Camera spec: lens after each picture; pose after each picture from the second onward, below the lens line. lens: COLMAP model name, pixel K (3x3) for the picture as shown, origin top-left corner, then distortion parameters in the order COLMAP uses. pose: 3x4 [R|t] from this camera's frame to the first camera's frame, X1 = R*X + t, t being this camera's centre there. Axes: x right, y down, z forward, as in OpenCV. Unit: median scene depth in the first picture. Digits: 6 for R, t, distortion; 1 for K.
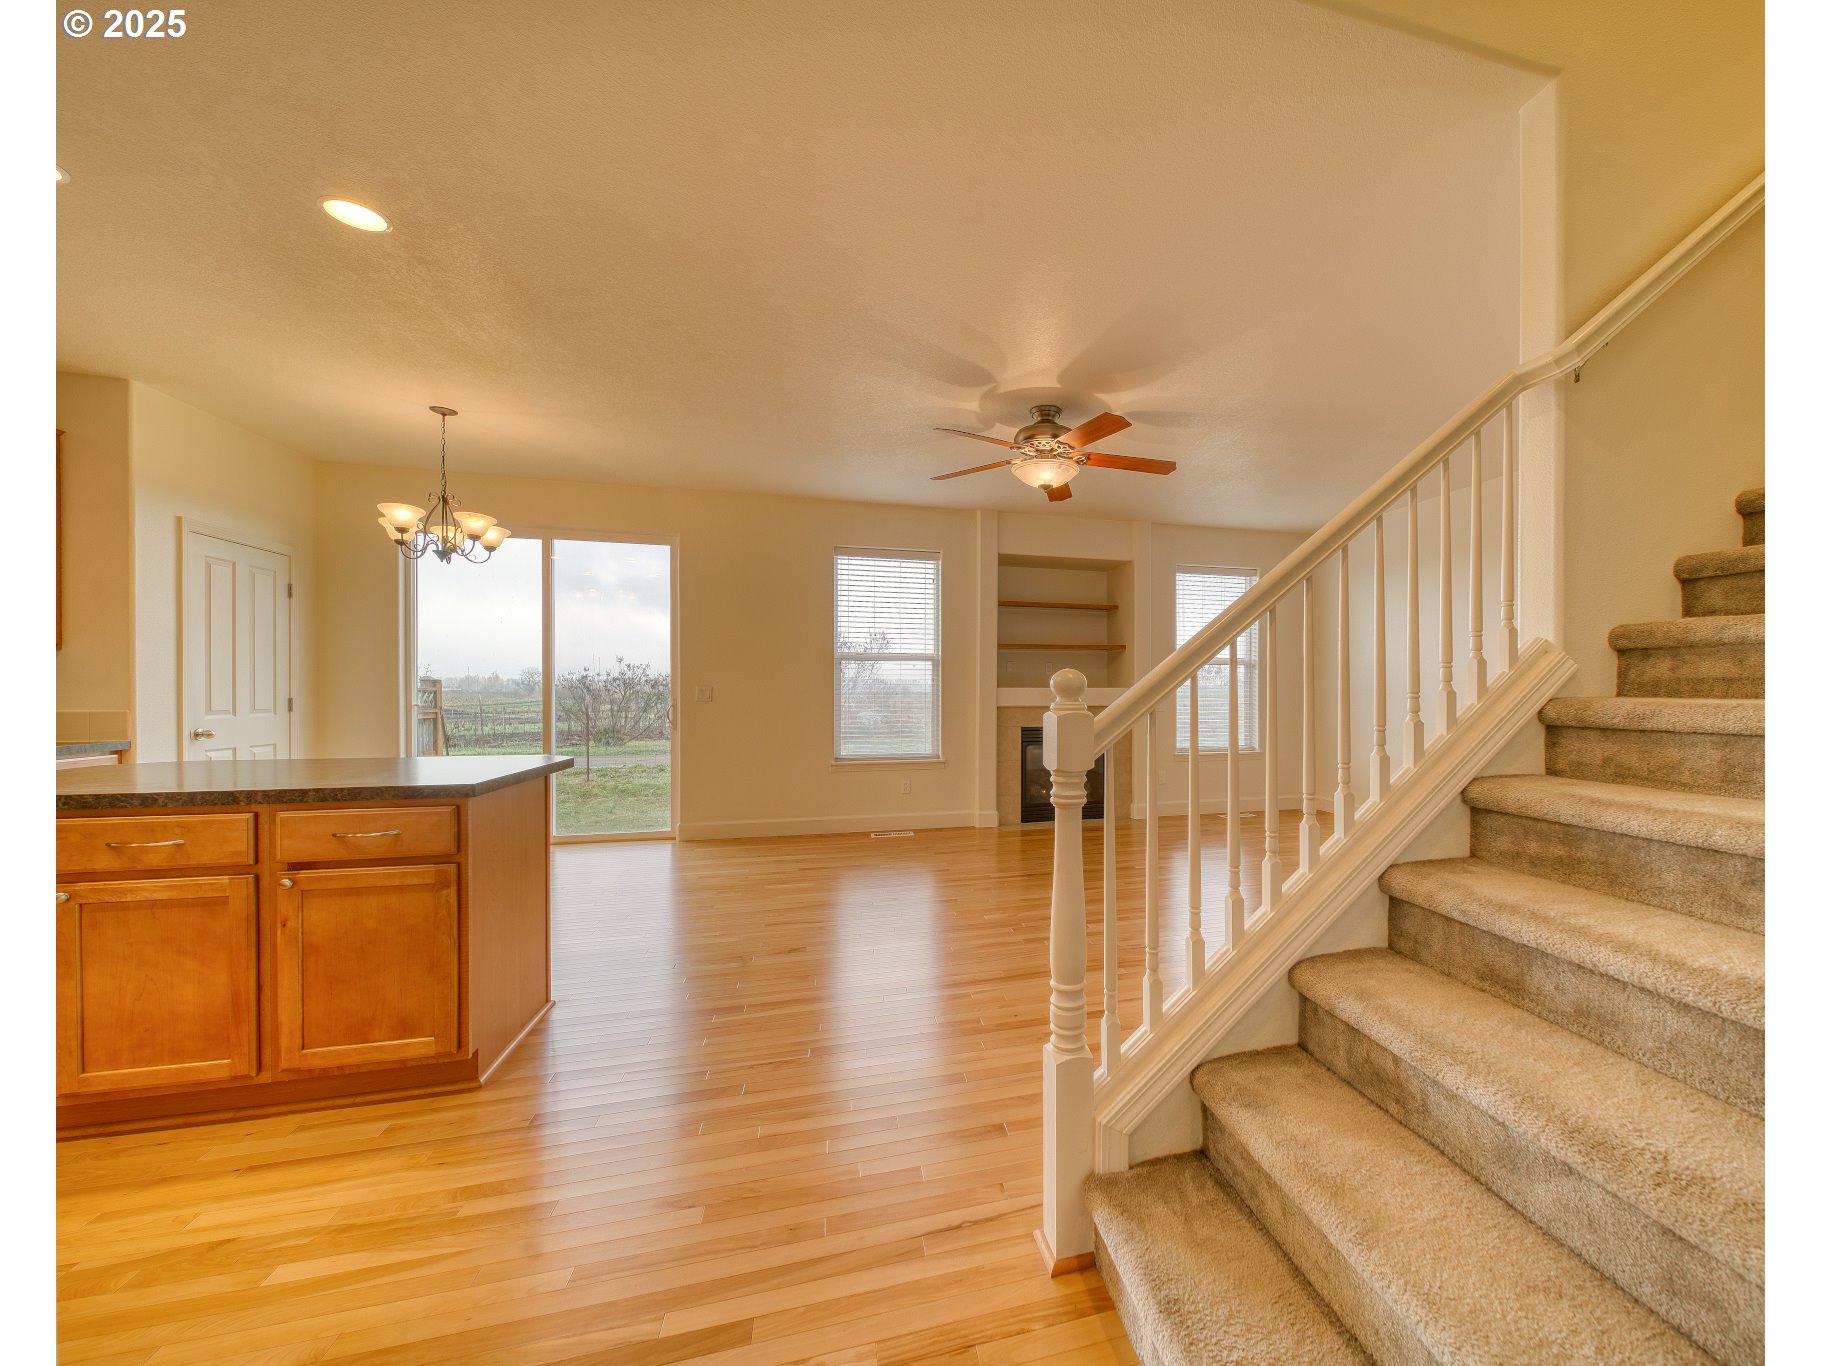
lens RADIAL K [[697.9, 0, 909.7], [0, 697.9, 691.5], [0, 0, 1]] dist [-0.001366, -0.000226]
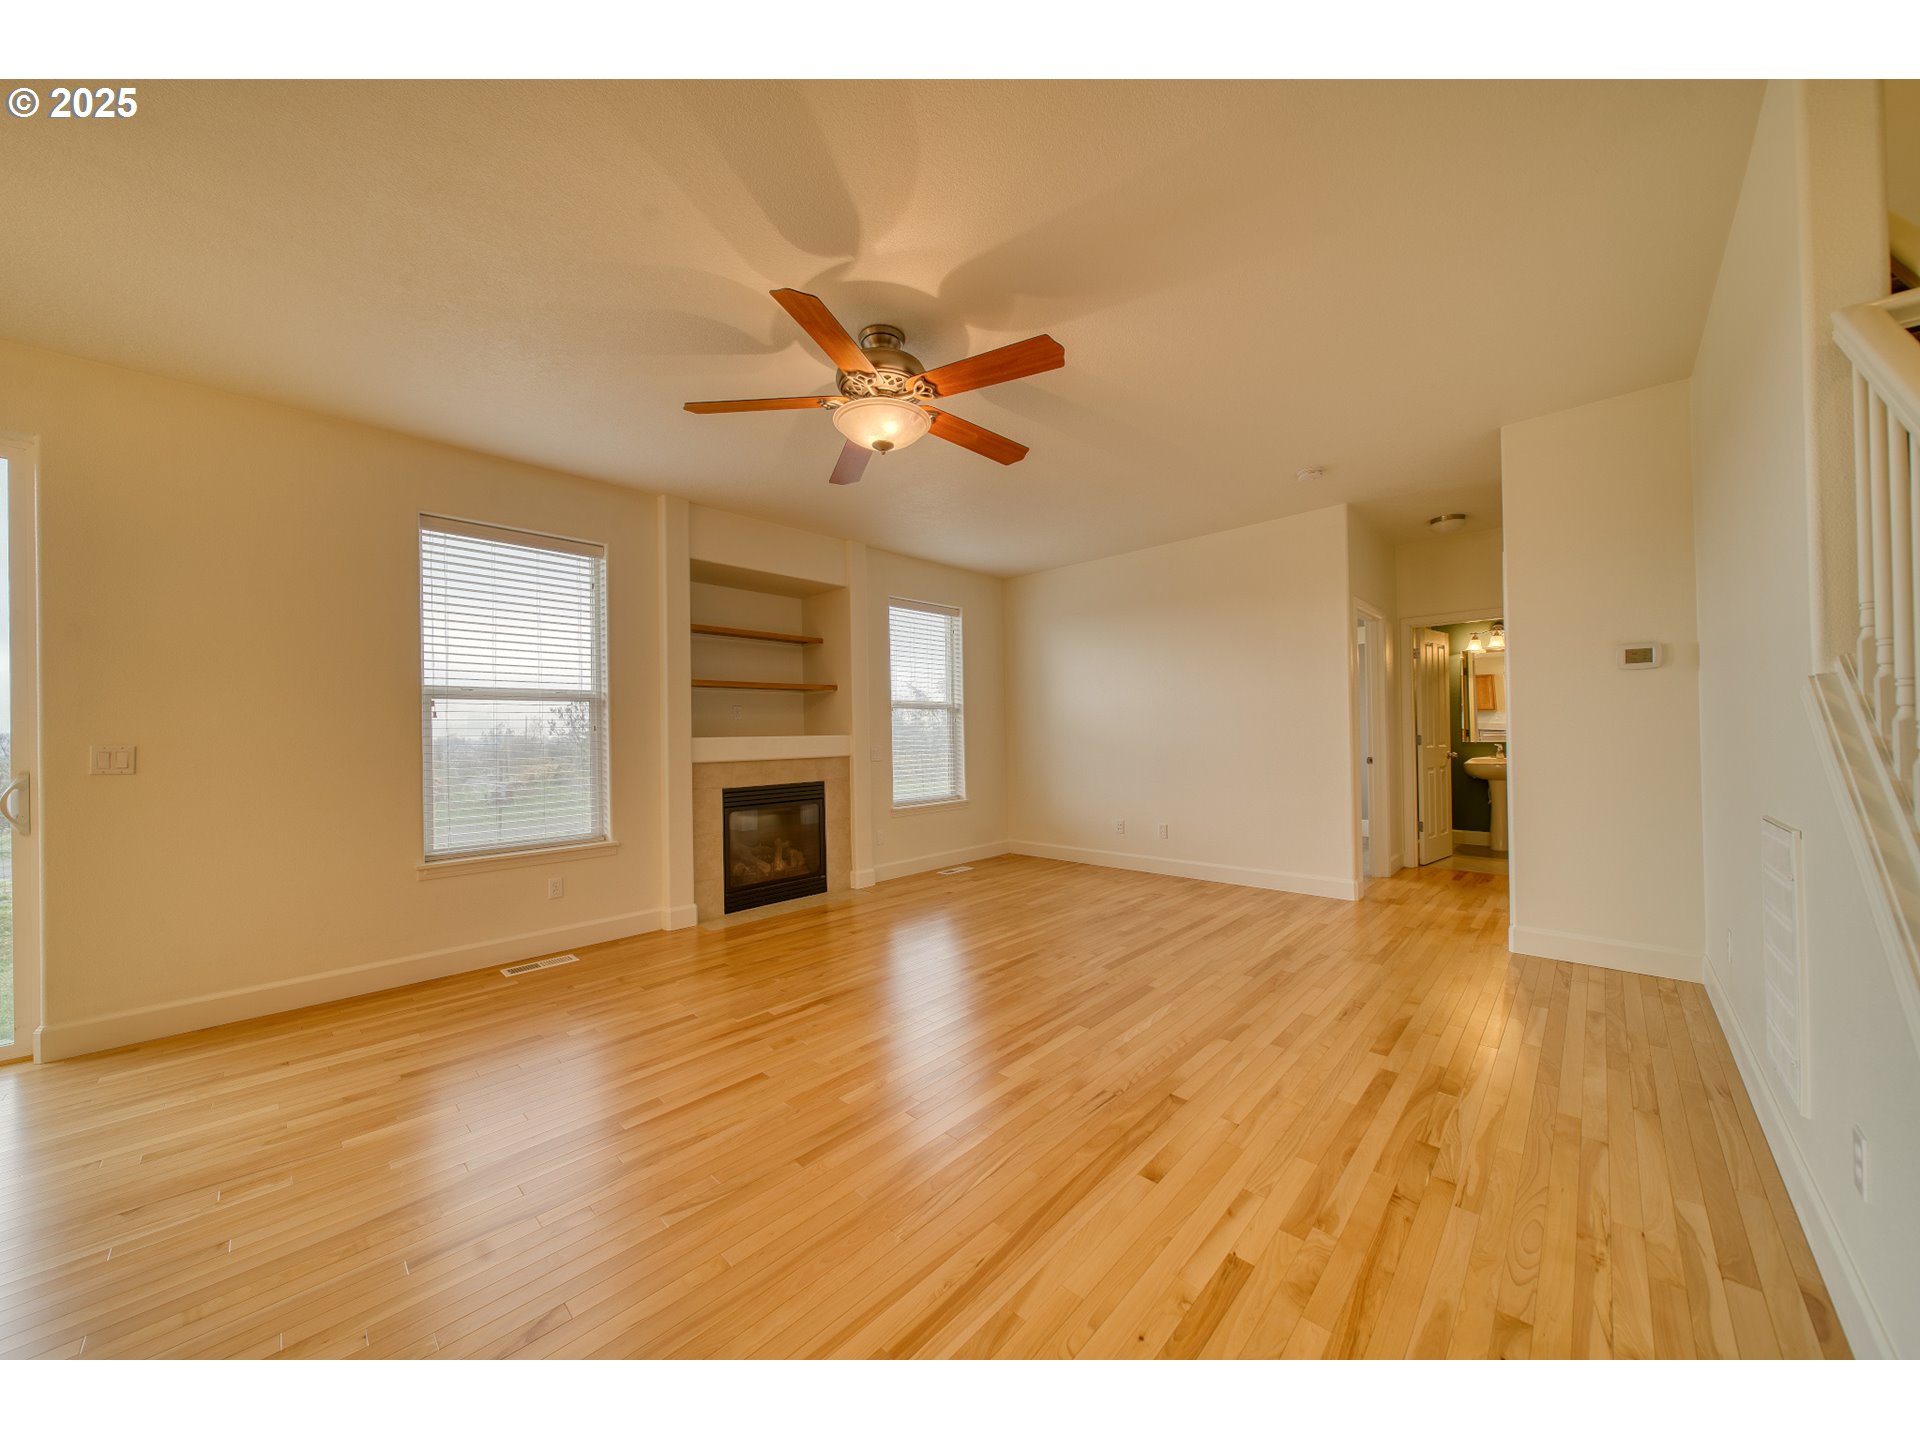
lens RADIAL K [[735.8, 0, 959.1], [0, 735.8, 728.9], [0, 0, 1]] dist [-0.001366, -0.000226]
pose [[0.818775, -0.009767, 0.574031, -0.090810], [0.019510, 0.999751, -0.010817, -0.000186], [-0.573783, 0.020056, 0.818762, 0.193431]]
